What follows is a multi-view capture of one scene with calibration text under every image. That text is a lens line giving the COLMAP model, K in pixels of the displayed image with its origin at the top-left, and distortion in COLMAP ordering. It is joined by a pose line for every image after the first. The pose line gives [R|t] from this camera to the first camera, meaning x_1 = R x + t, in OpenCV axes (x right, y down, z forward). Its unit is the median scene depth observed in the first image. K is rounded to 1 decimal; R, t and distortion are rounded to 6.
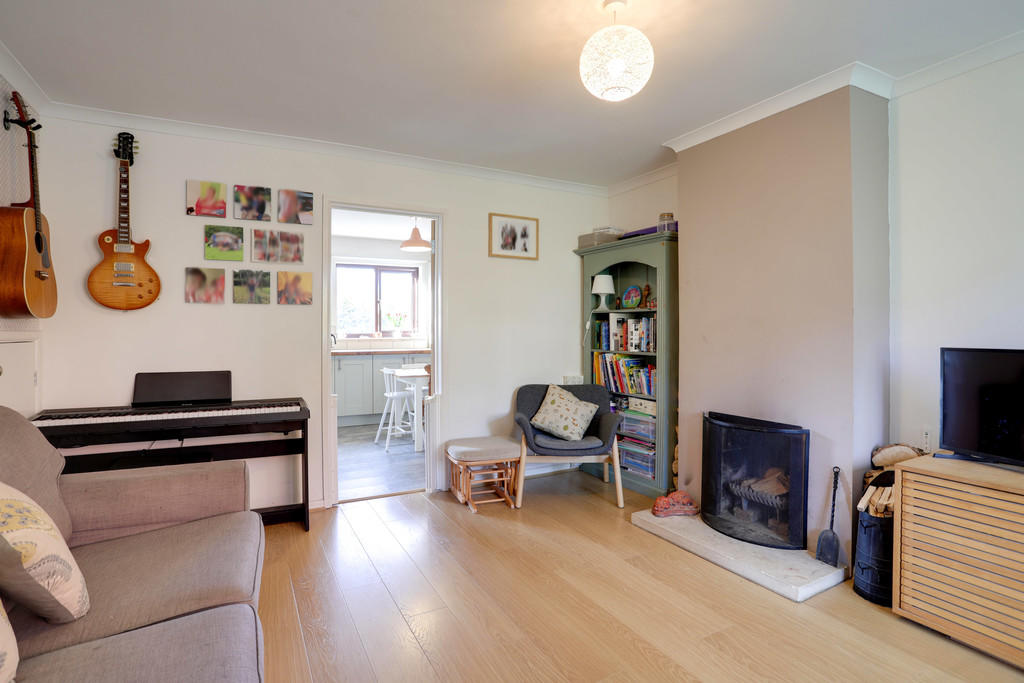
lens RADIAL K [[520.7, 0, 509.7], [0, 520.7, 335.8], [0, 0, 1]] dist [-0.007126, 0.000361]
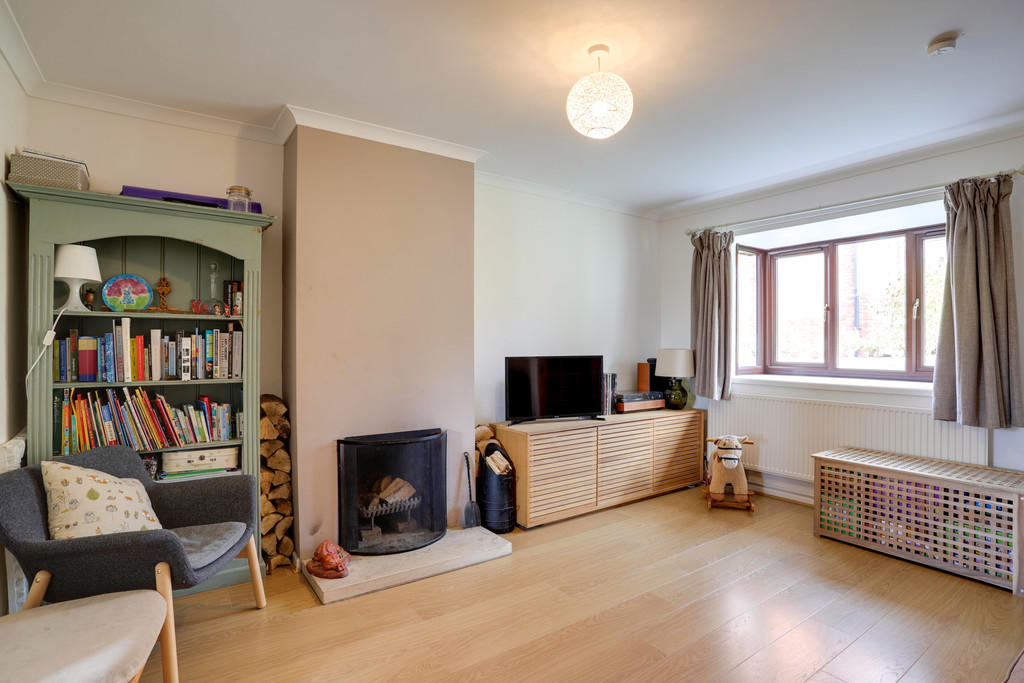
lens RADIAL K [[520.7, 0, 514.9], [0, 520.7, 342.5], [0, 0, 1]] dist [-0.007126, 0.000361]
pose [[-0.105702, 0.006153, 0.994379, -0.533545], [0.014133, 0.999889, -0.004685, -0.008944], [-0.994297, 0.013558, -0.105777, 0.794275]]
